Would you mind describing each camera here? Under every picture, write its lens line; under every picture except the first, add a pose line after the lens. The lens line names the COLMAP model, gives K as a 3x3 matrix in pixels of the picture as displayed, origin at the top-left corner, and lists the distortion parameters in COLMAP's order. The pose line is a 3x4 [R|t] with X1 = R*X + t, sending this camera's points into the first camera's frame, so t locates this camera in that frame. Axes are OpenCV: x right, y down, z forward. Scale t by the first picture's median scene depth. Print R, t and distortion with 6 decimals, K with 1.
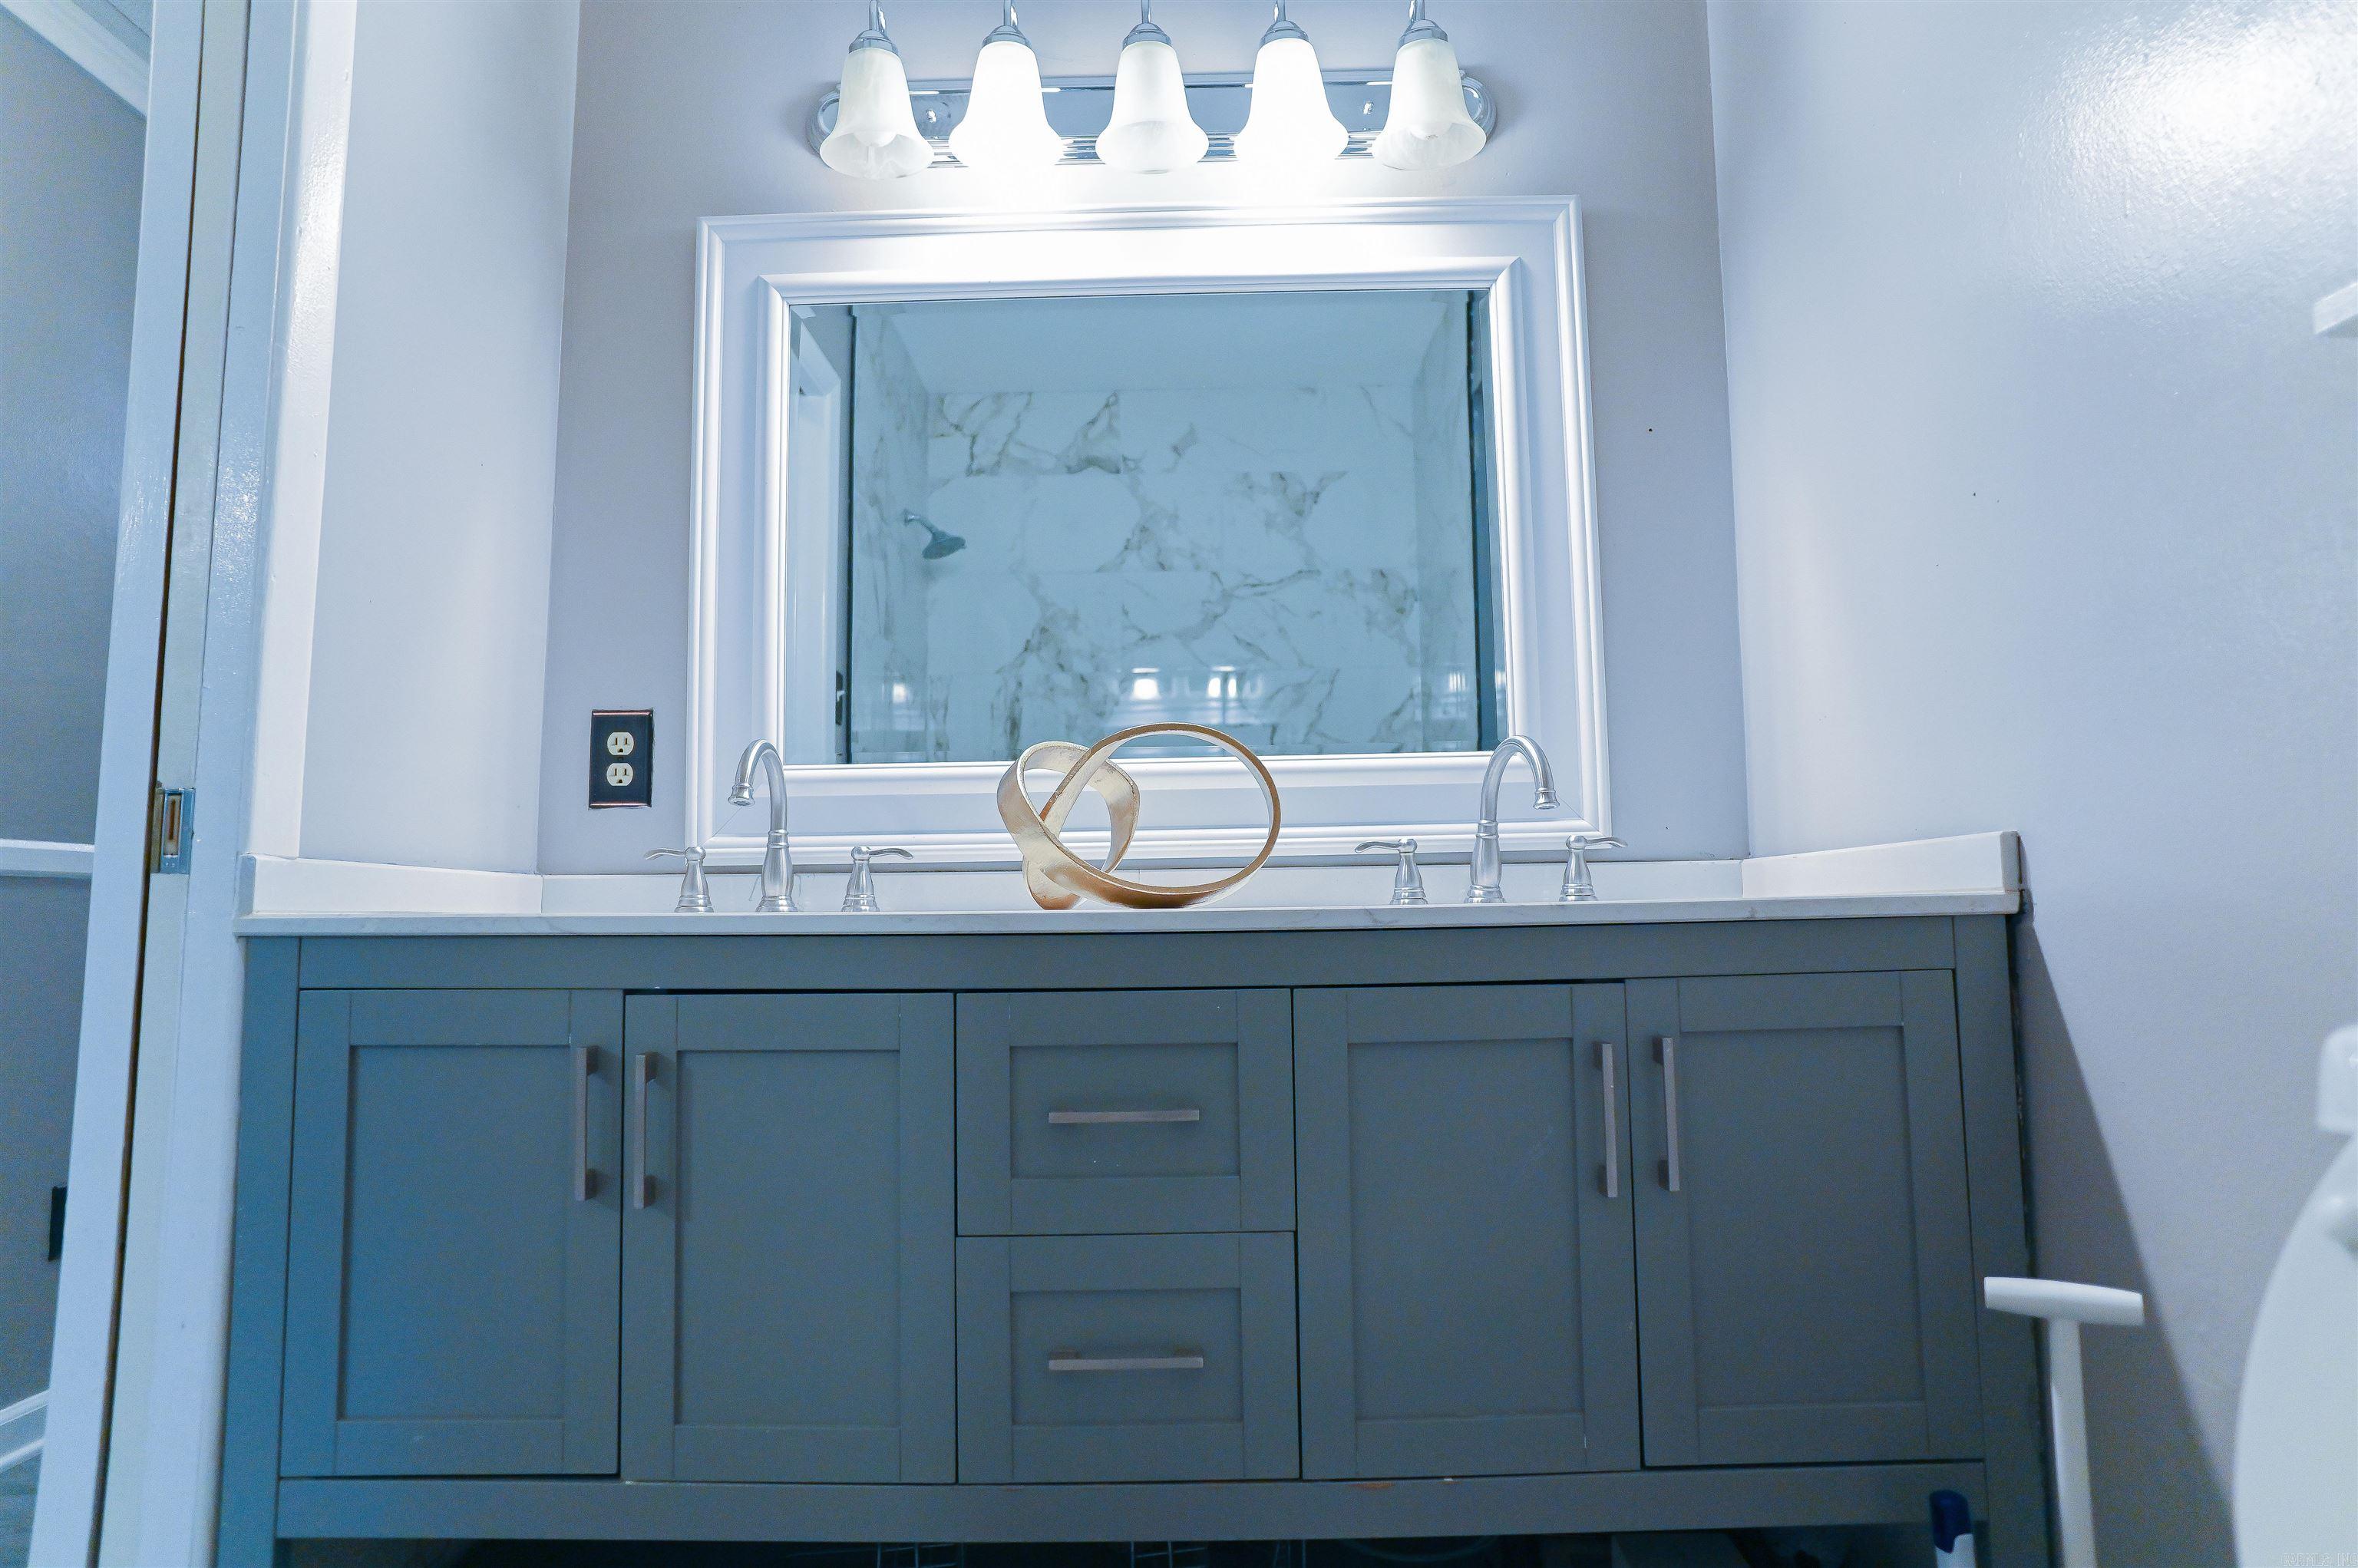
lens RADIAL K [[1400.4, 0, 1164.2], [0, 1400.4, 770.8], [0, 0, 1]] dist [-0.072019, 0.053542]
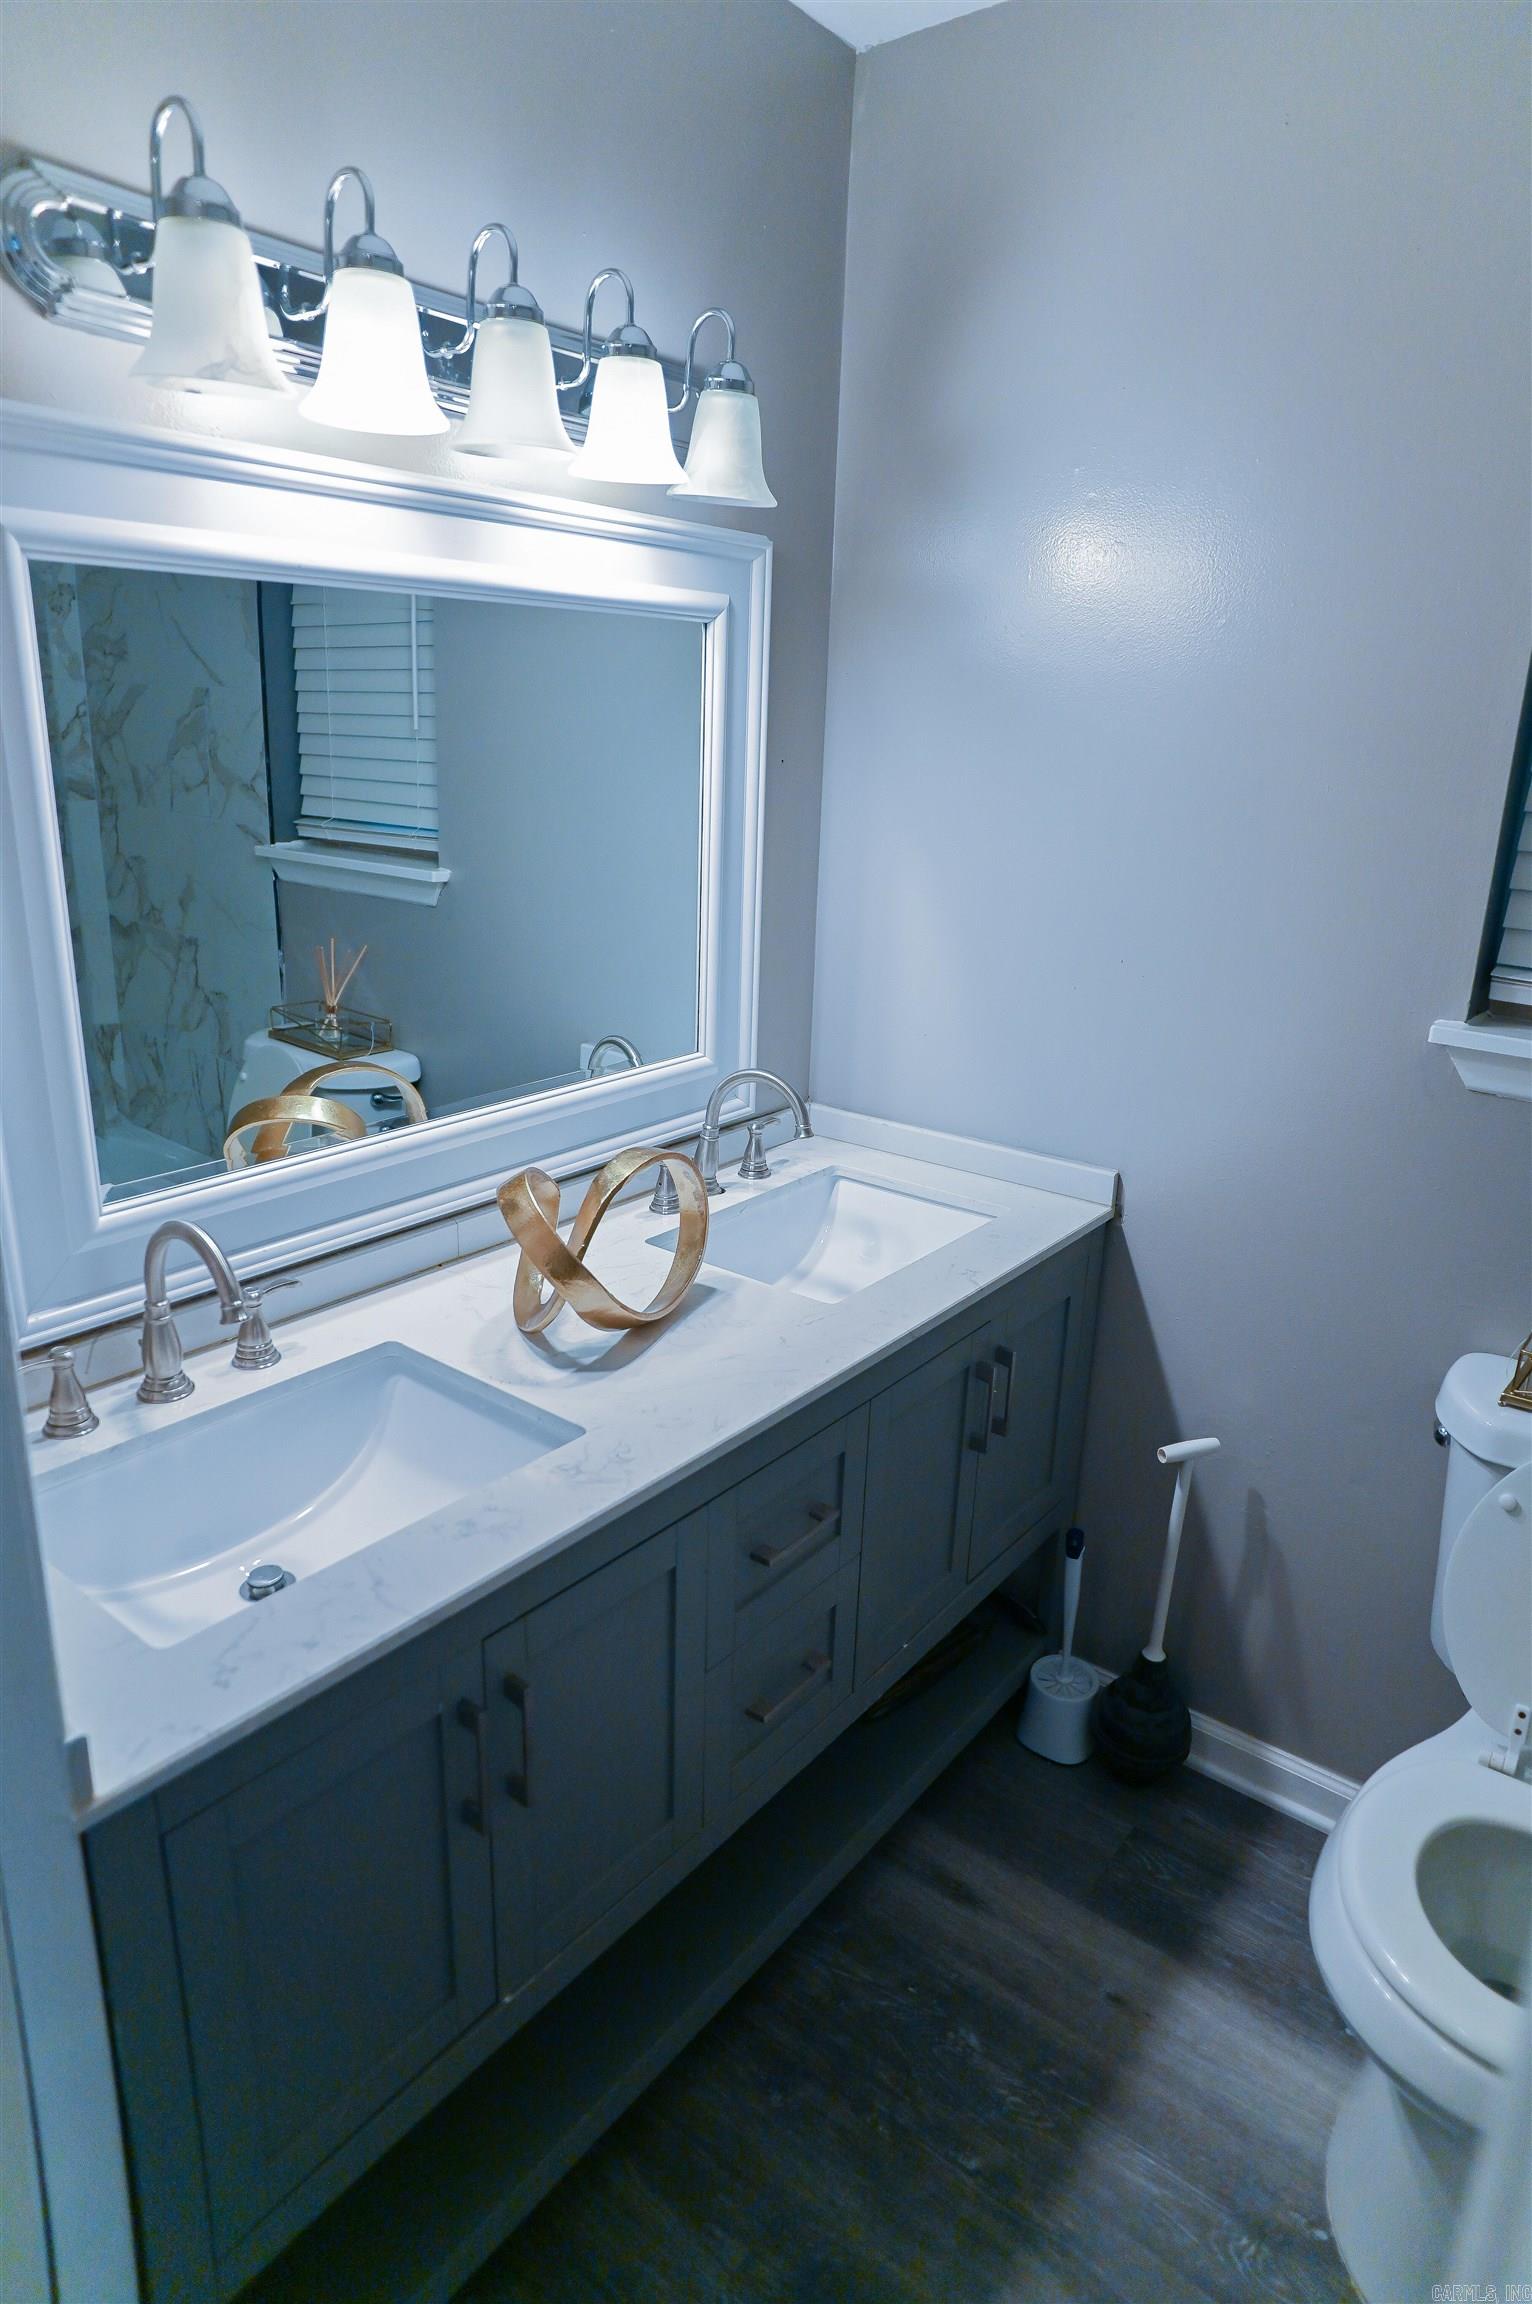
lens RADIAL K [[1378.7, 0, 766.0], [0, 1378.7, 1152.0], [0, 0, 1]] dist [-0.065685, 0.054177]
pose [[0.613954, -0.212720, 0.760139, -0.722617], [-0.114974, 0.928633, 0.352734, -0.410093], [-0.780924, -0.303958, 0.545680, 0.324723]]
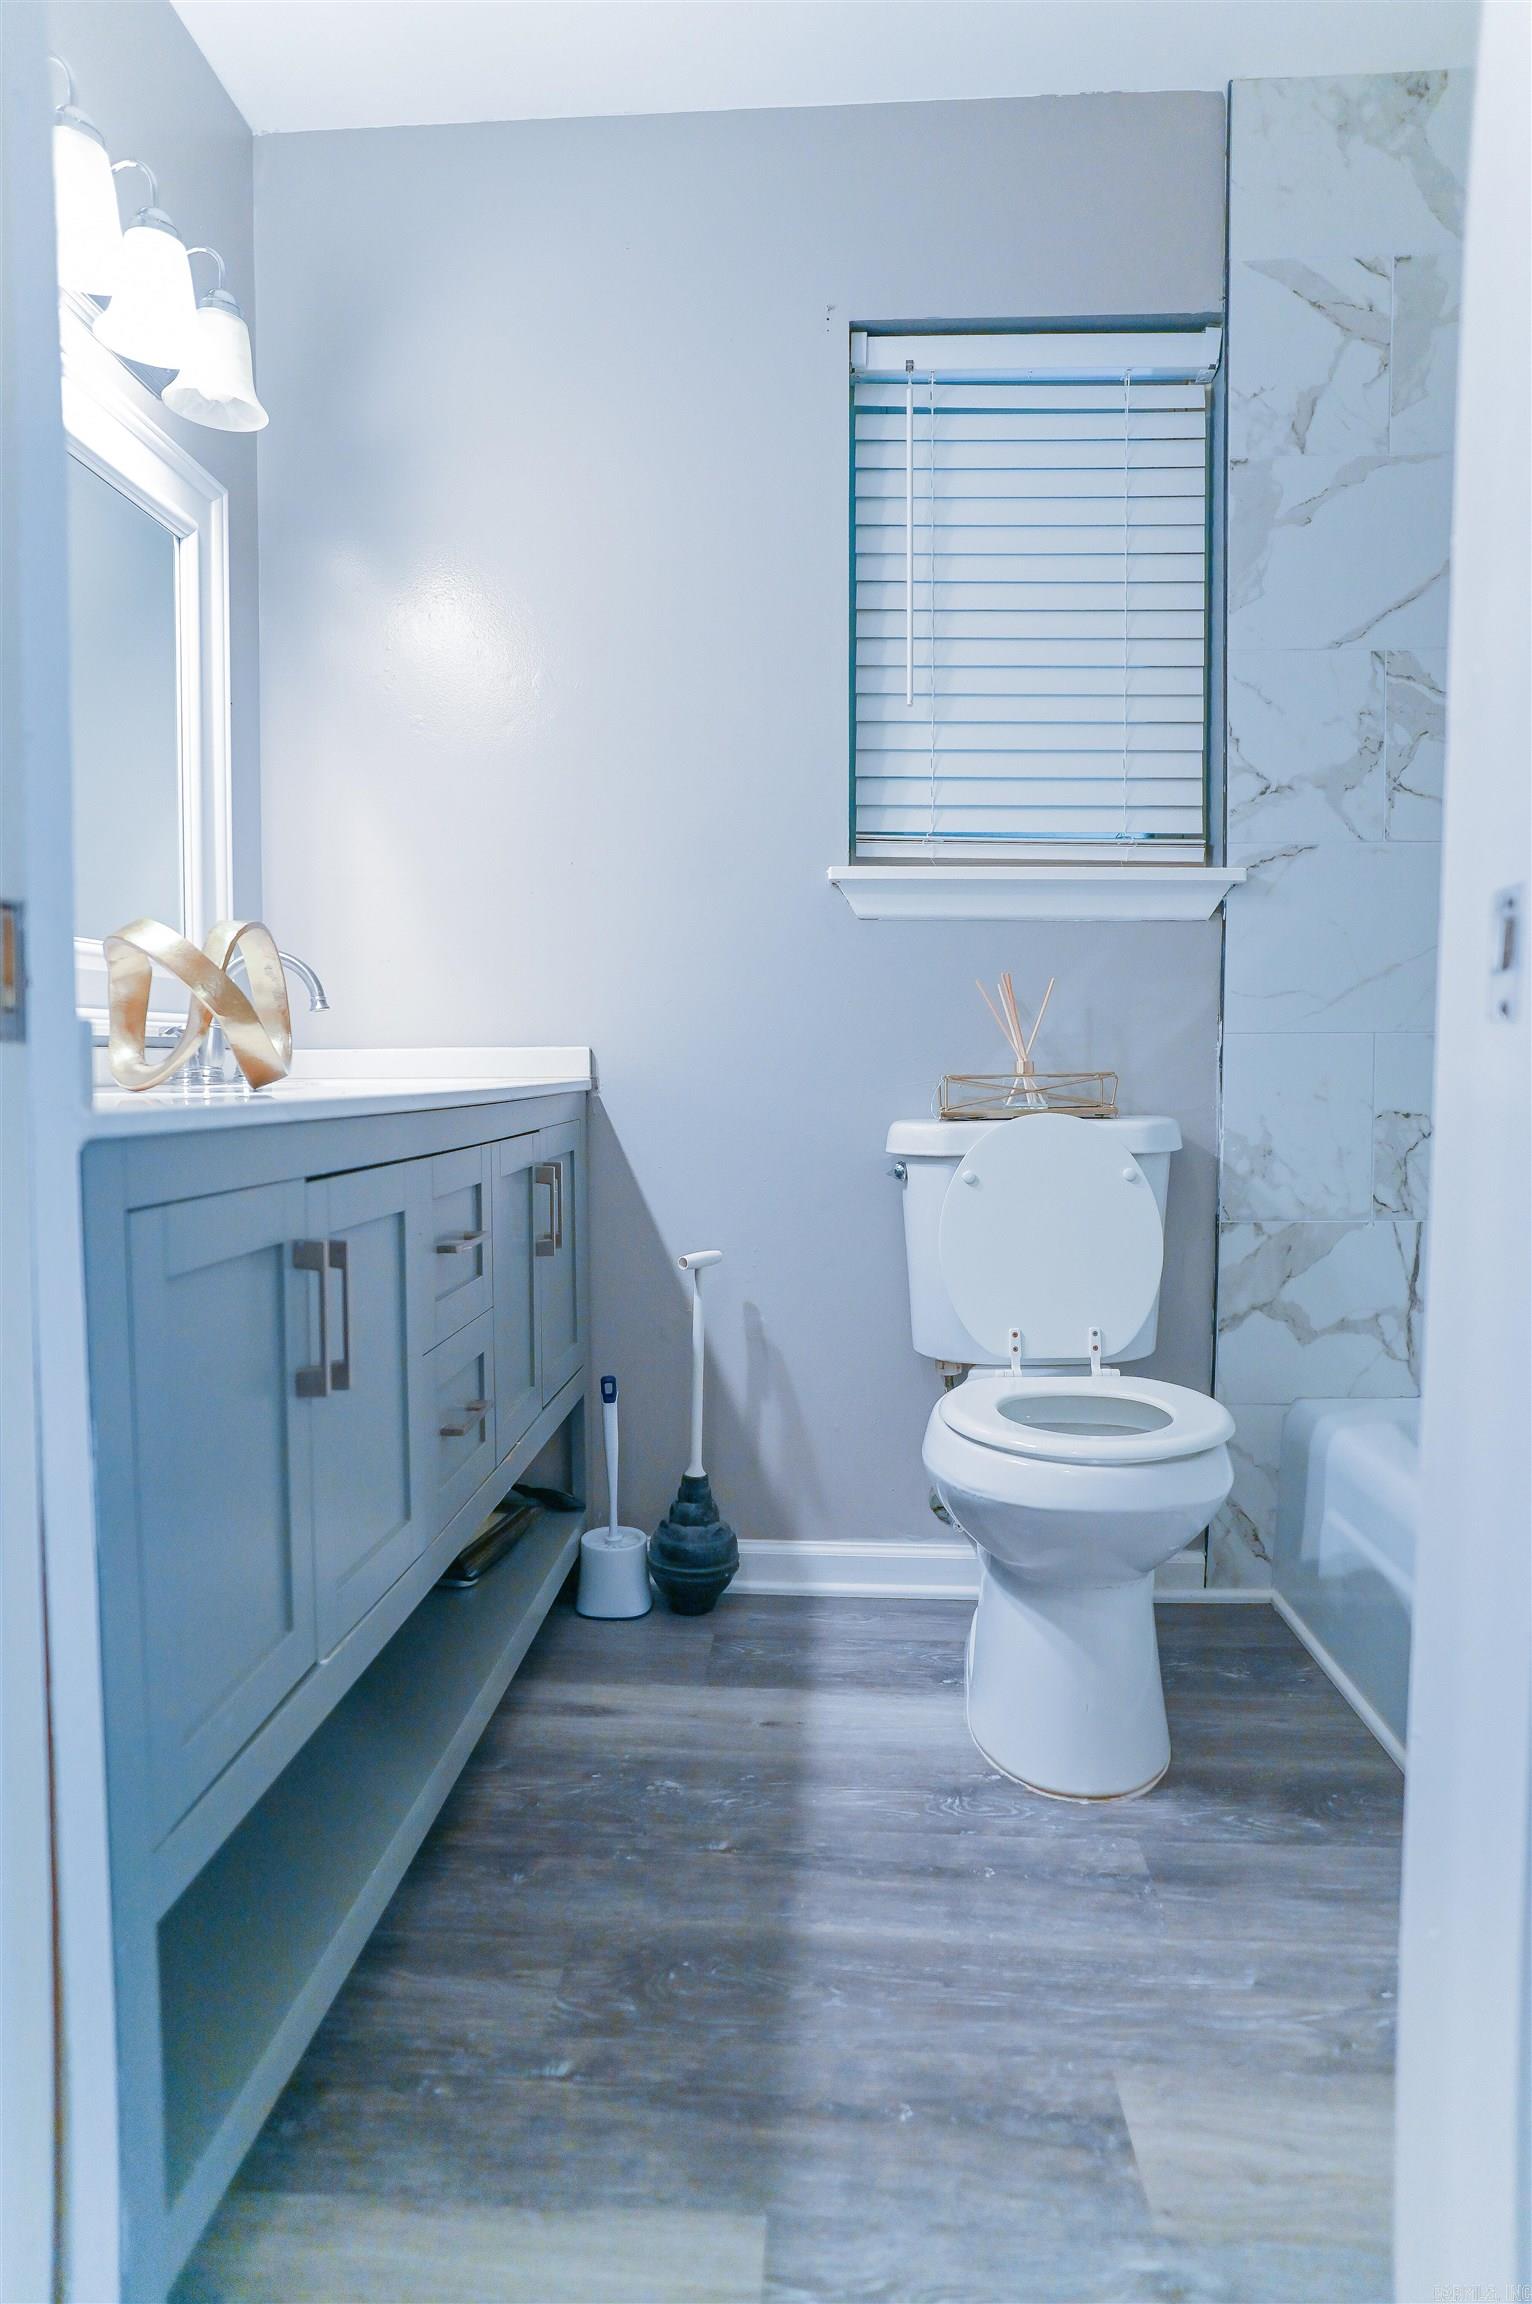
lens RADIAL K [[1378.7, 0, 766.0], [0, 1378.7, 1152.0], [0, 0, 1]] dist [-0.065685, 0.054177]
pose [[0.056396, -0.056502, 0.996808, -1.016026], [-0.104227, 0.992609, 0.062161, 0.034008], [-0.992953, -0.107400, 0.050090, 0.495305]]
